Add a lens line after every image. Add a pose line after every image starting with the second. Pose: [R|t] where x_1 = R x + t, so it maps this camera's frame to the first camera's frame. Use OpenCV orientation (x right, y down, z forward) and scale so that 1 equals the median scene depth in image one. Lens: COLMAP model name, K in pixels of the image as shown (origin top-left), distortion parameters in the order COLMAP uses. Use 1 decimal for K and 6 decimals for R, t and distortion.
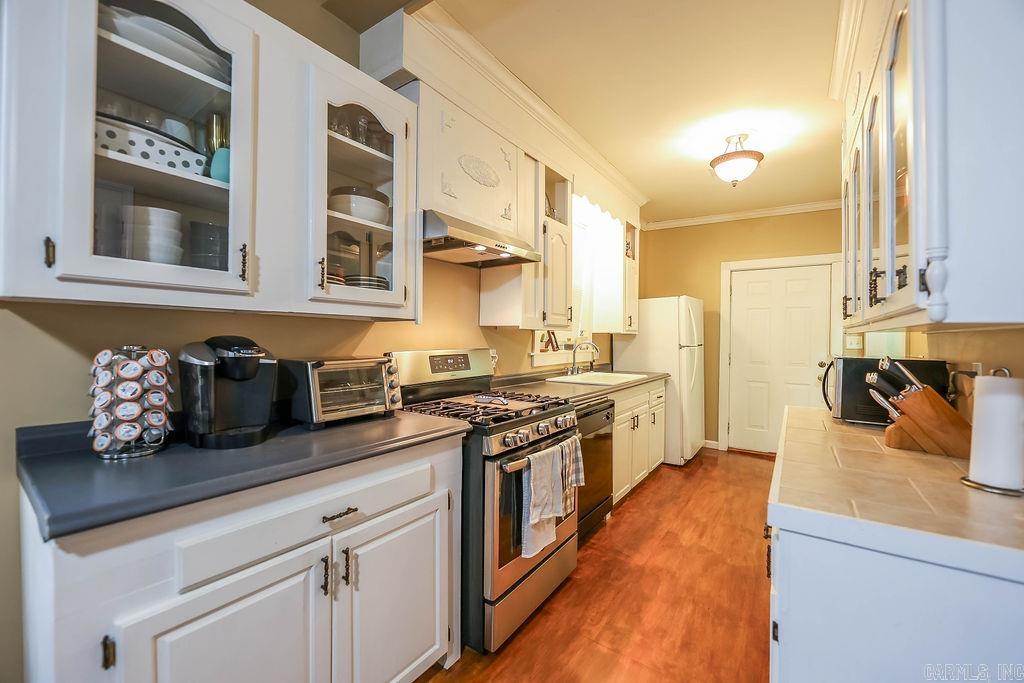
lens RADIAL K [[416.1, 0, 512.0], [0, 416.1, 341.5], [0, 0, 1]] dist [0.000398, -0.000065]
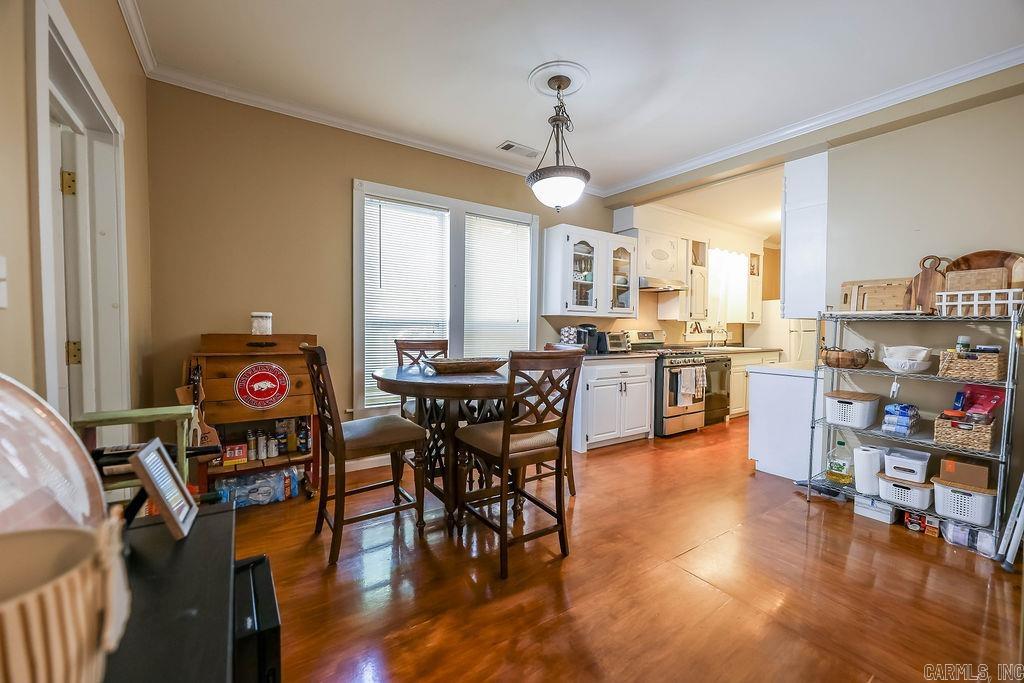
lens RADIAL K [[413.1, 0, 513.5], [0, 413.1, 340.9], [0, 0, 1]] dist [0.000387, -0.000198]
pose [[0.934460, 0.007755, -0.355984, -0.019122], [-0.002126, 0.999867, 0.016199, 0.052749], [0.356062, -0.014381, 0.934352, -1.708674]]
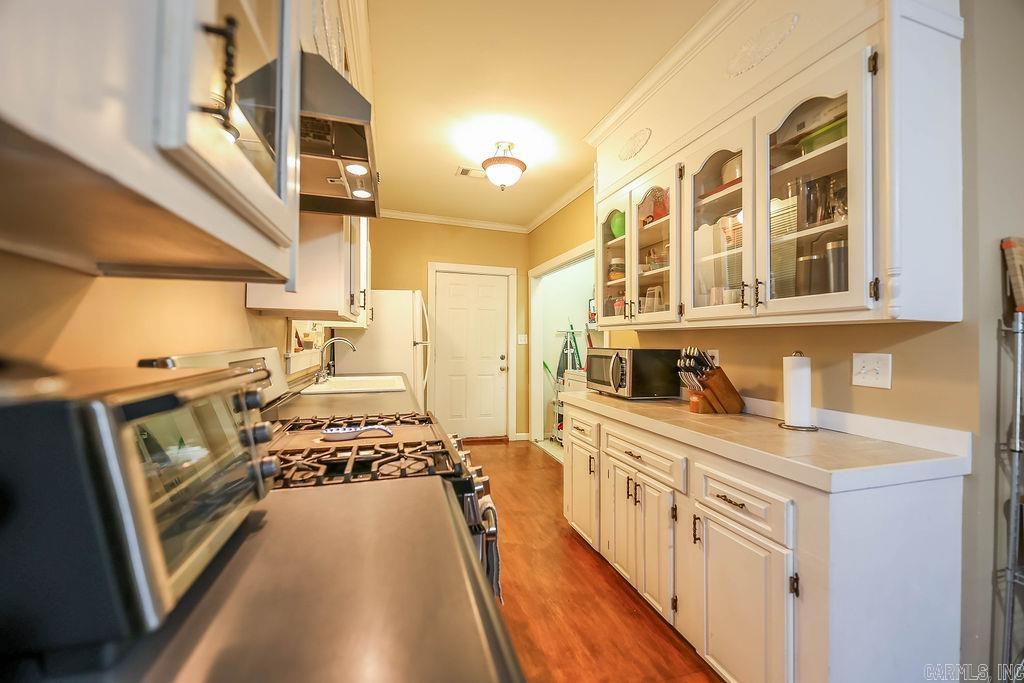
lens RADIAL K [[413.1, 0, 513.5], [0, 413.1, 340.9], [0, 0, 1]] dist [0.000387, -0.000198]
pose [[0.621124, -0.003230, 0.783705, -0.408331], [0.003099, 0.999994, 0.001665, 0.010784], [-0.783706, 0.001395, 0.621130, 0.503172]]
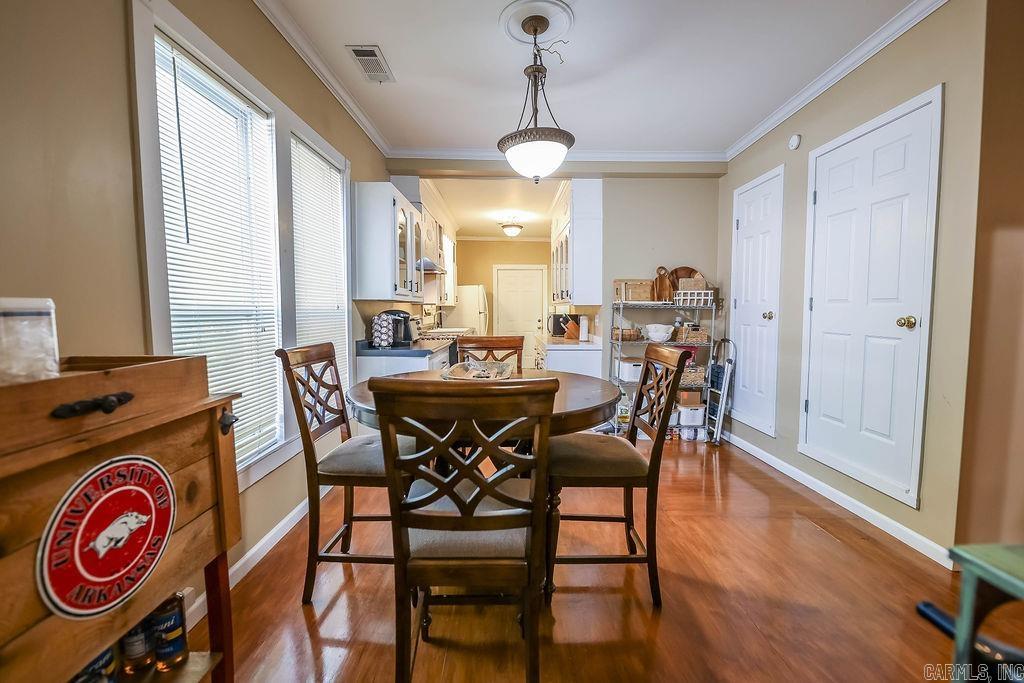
lens RADIAL K [[428.4, 0, 509.5], [0, 428.4, 339.8], [0, 0, 1]] dist [0.000804, 0.000000]
pose [[0.819312, -0.054352, 0.570765, -1.205823], [0.016645, 0.997332, 0.071079, -0.002548], [-0.573106, -0.048735, 0.818031, -1.318118]]
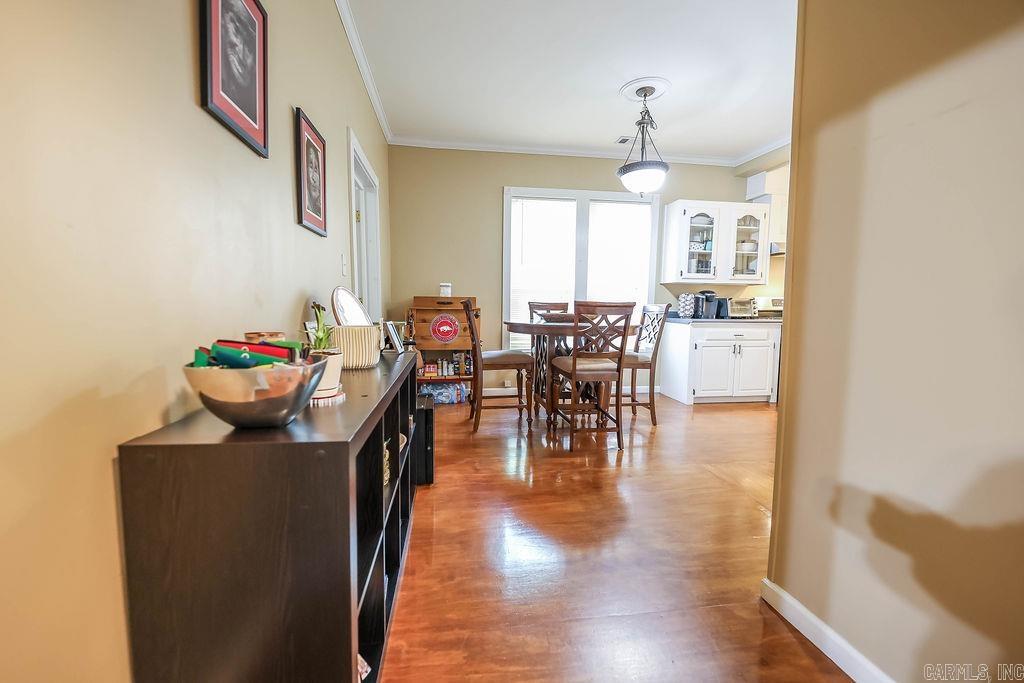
lens RADIAL K [[410.3, 0, 507.0], [0, 410.3, 341.6], [0, 0, 1]] dist [-0.000393, -0.000181]
pose [[0.688232, 0.059879, -0.723015, 0.543395], [-0.008207, 0.997167, 0.074772, 0.128765], [0.725444, -0.045527, 0.686774, -1.998983]]
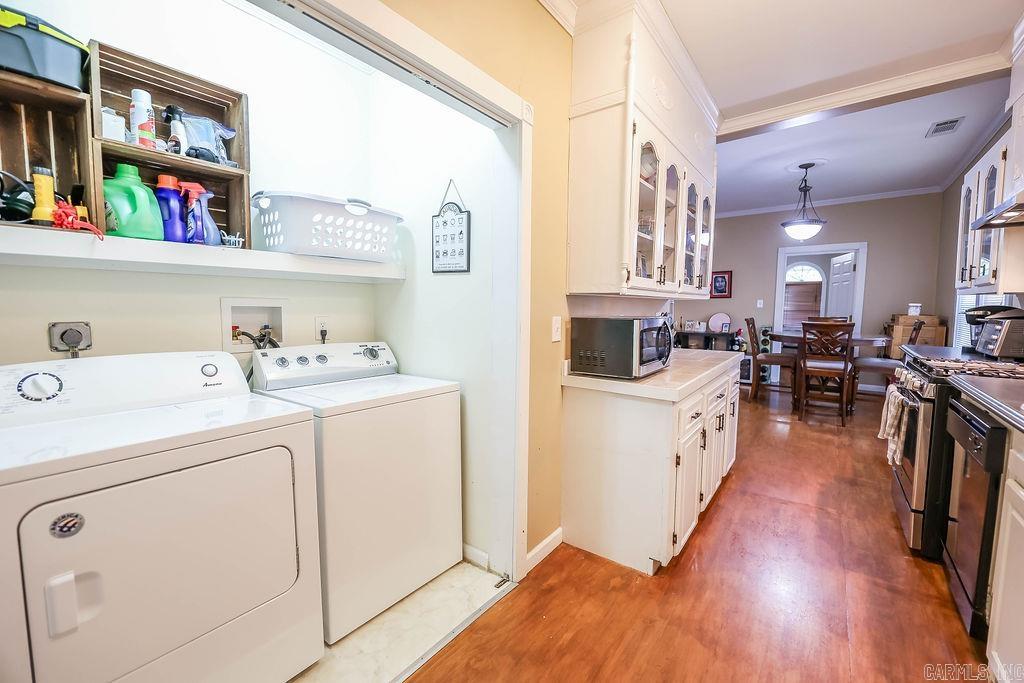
lens RADIAL K [[411.6, 0, 530.5], [0, 411.6, 336.8], [0, 0, 1]] dist [-0.000699, -0.000135]
pose [[-0.999597, -0.019511, 0.020634, 1.166054], [-0.017687, 0.996213, 0.085128, 0.005719], [-0.022217, 0.084729, -0.996156, 2.221181]]
